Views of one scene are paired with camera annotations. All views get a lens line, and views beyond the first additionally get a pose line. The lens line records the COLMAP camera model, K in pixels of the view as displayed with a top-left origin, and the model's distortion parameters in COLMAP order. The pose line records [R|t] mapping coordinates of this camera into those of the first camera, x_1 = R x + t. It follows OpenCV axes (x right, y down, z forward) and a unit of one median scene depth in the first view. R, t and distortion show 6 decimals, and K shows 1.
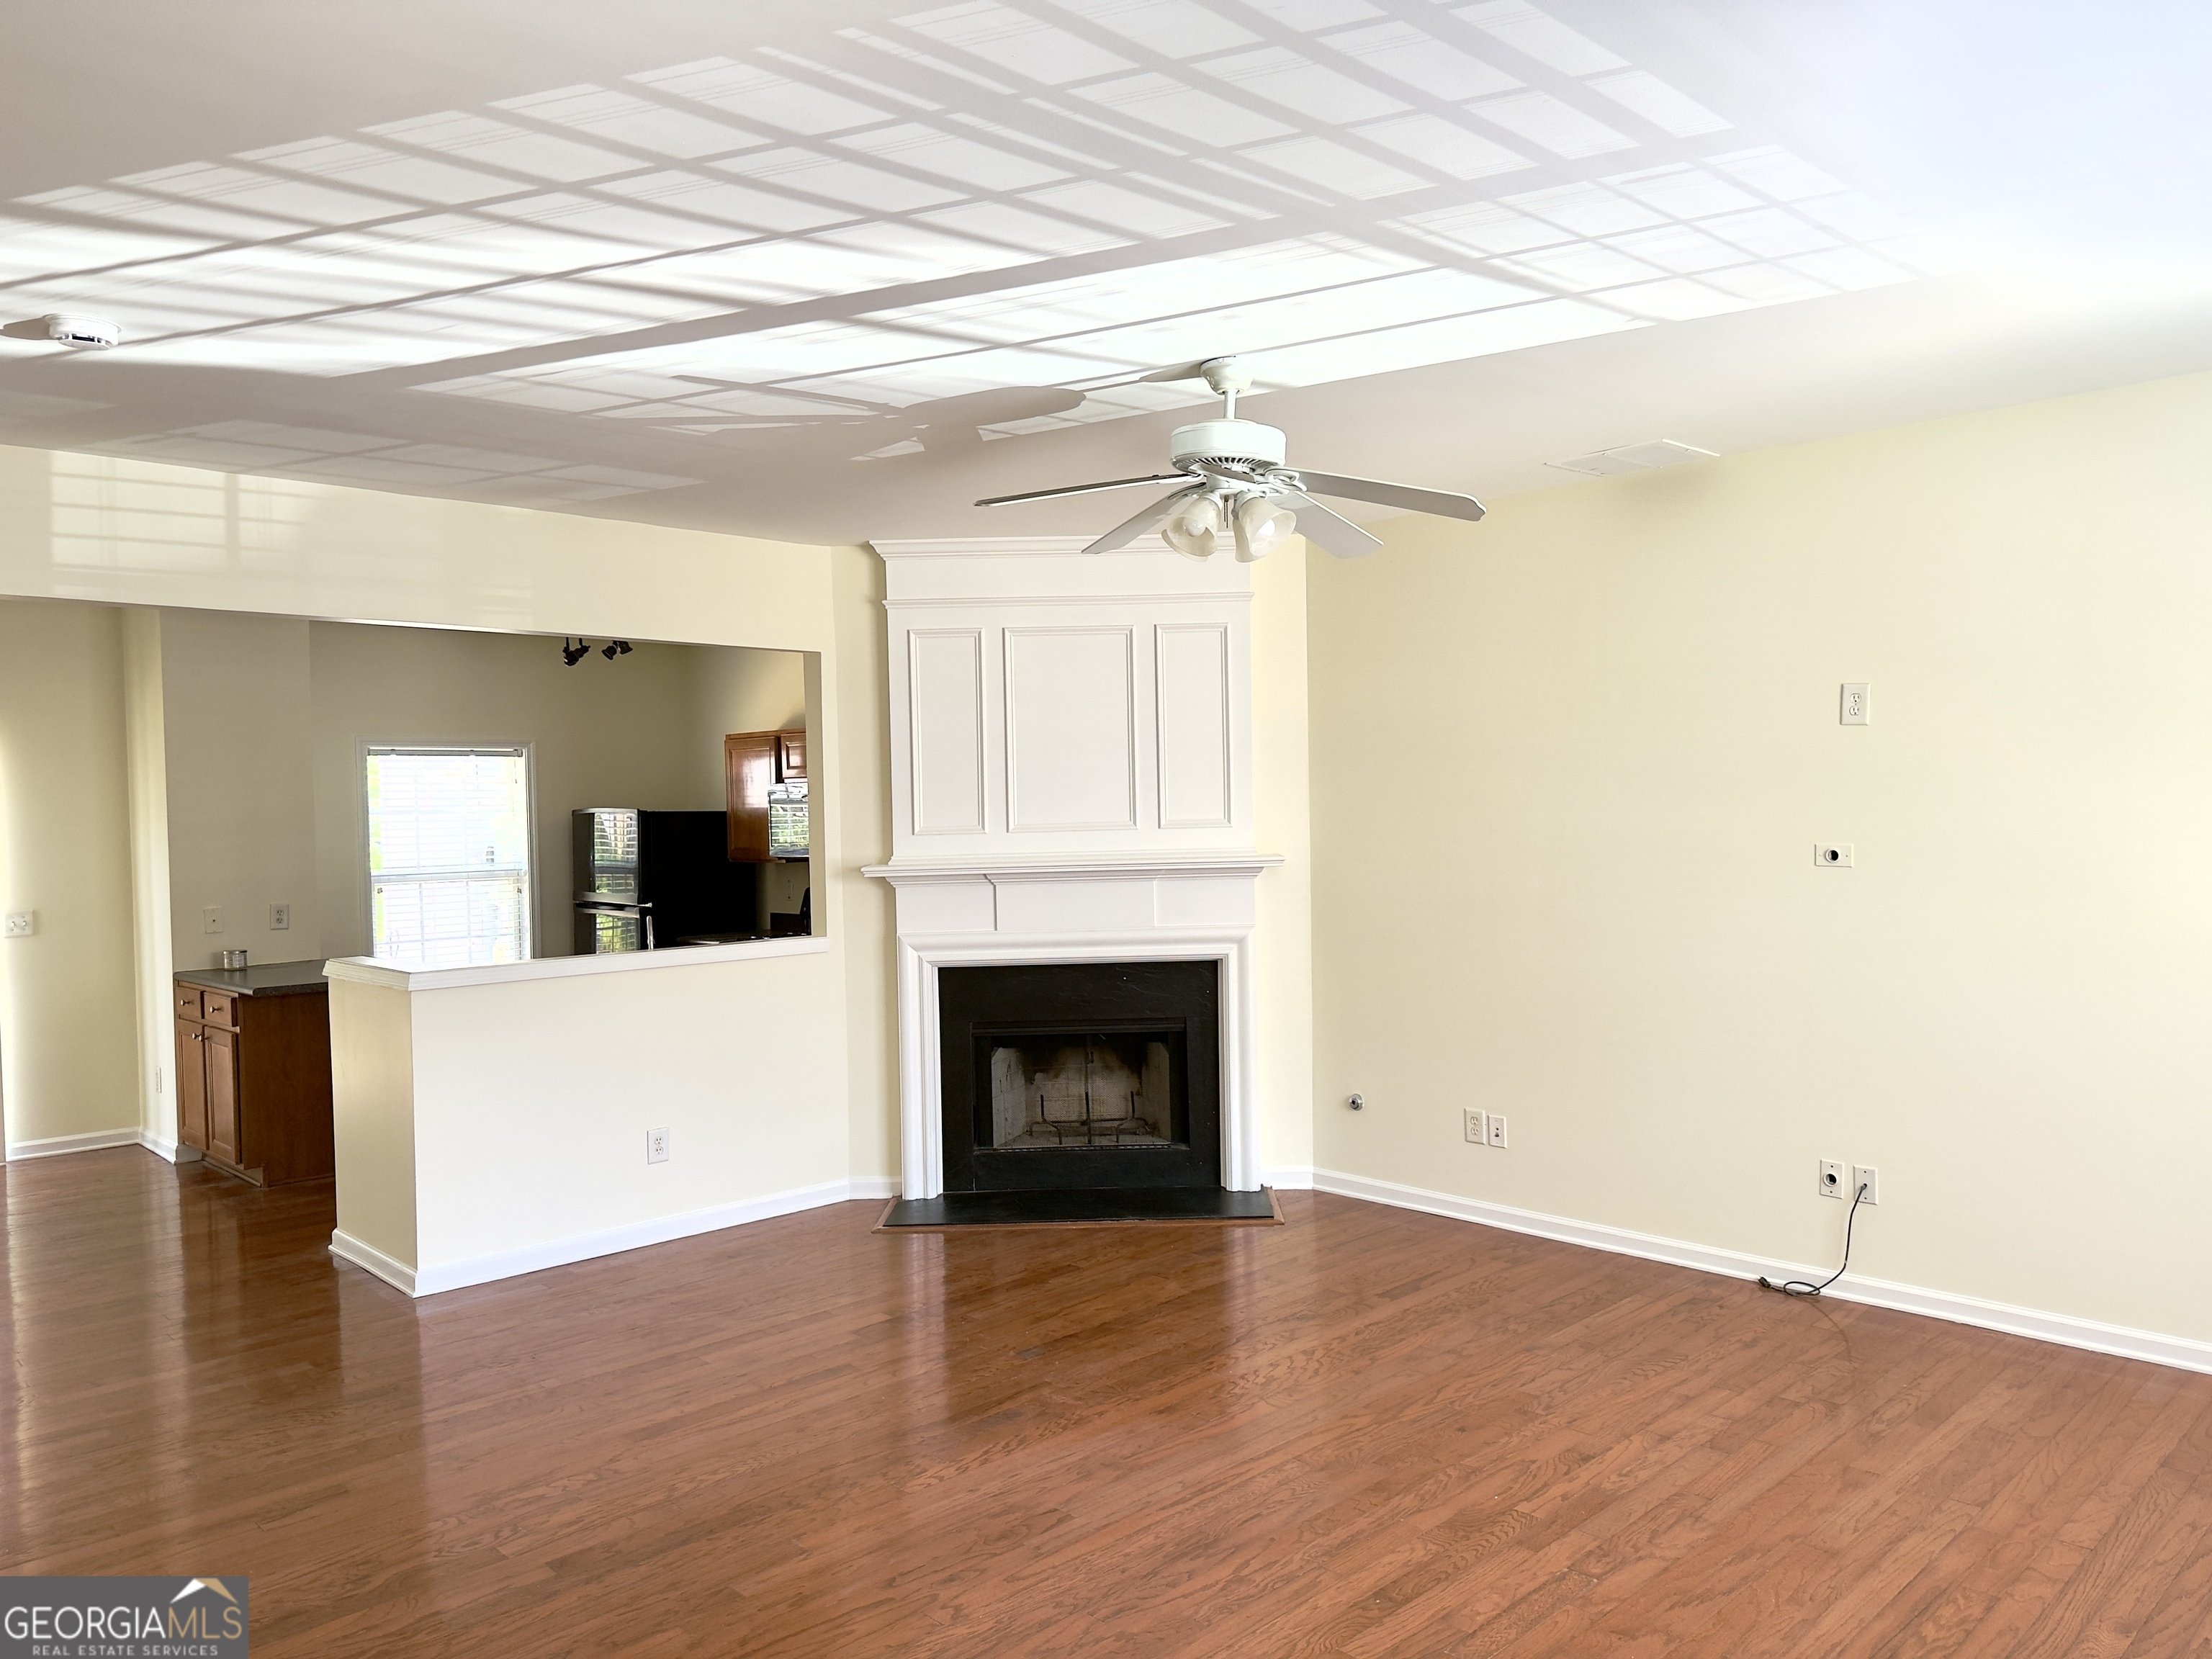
lens RADIAL K [[1546.1, 0, 1116.4], [0, 1546.1, 840.5], [0, 0, 1]] dist [0.091525, -0.130751]
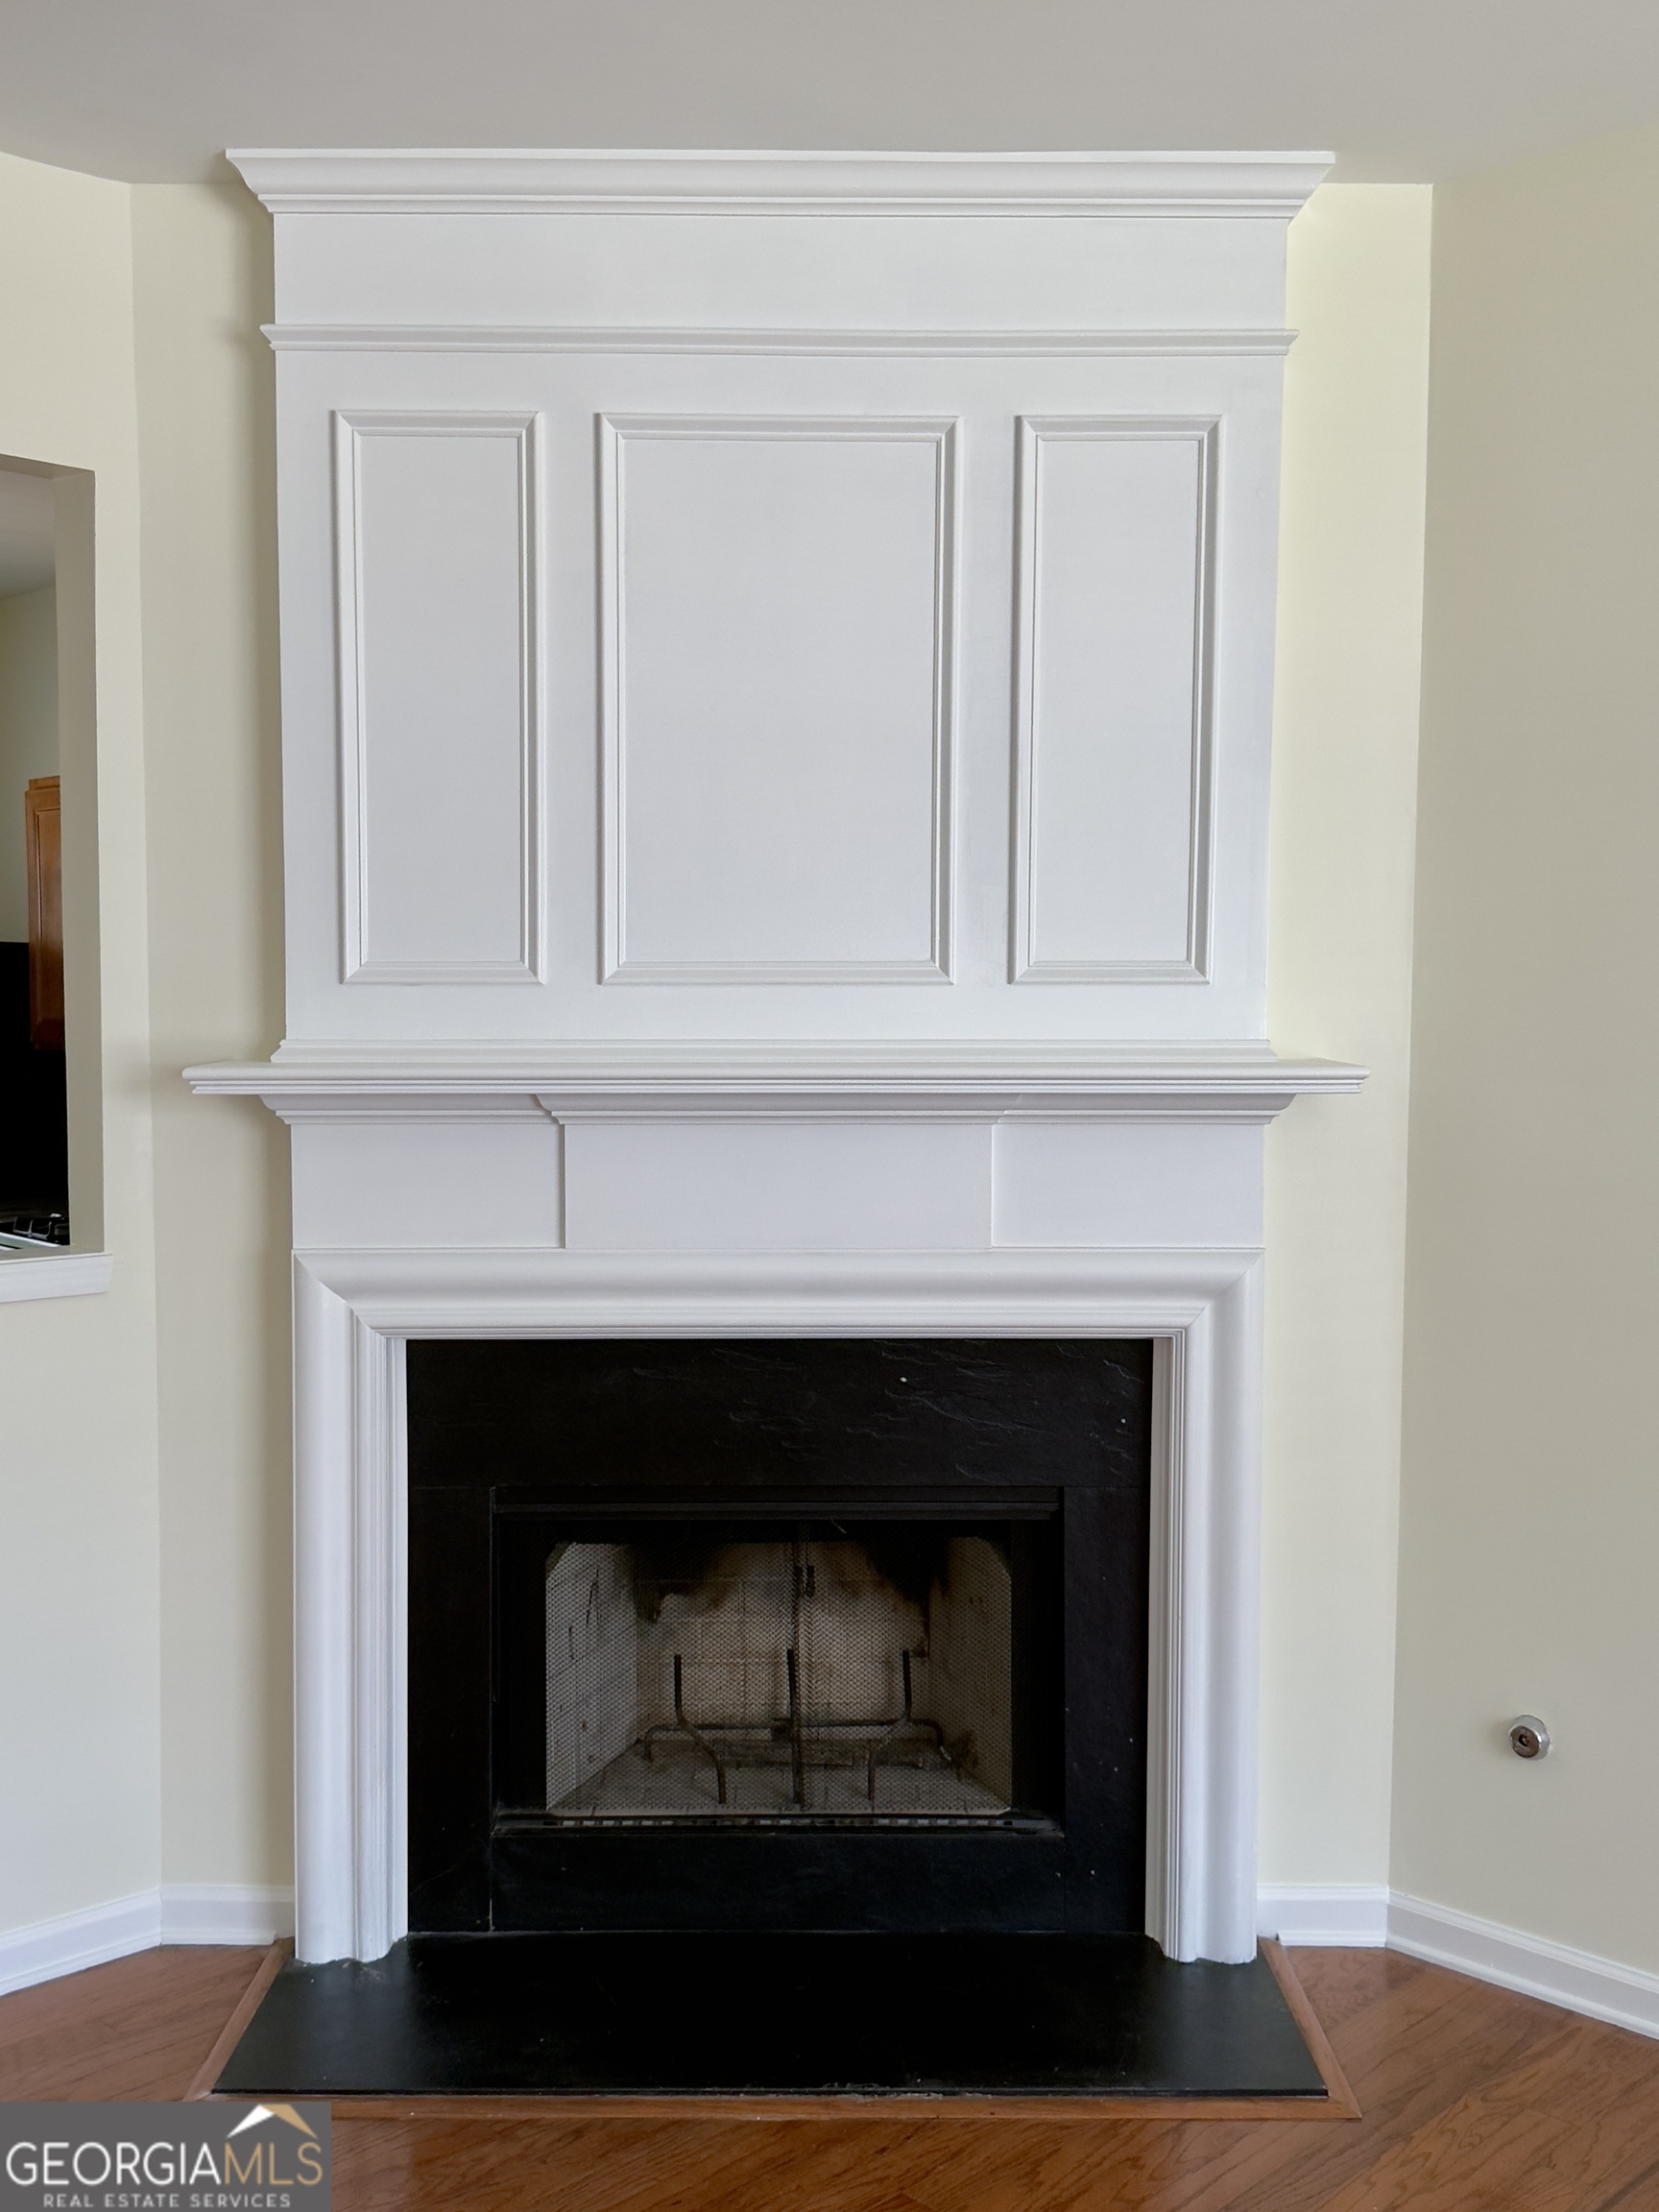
lens RADIAL K [[2188.6, 0, 829.5], [0, 2188.6, 1106.0], [0, 0, 1]] dist [0.120454, -0.001428]
pose [[0.999606, 0.024491, 0.013711, -0.021580], [-0.024897, 0.999232, 0.030259, 0.006657], [-0.012960, -0.030589, 0.999448, 0.463705]]
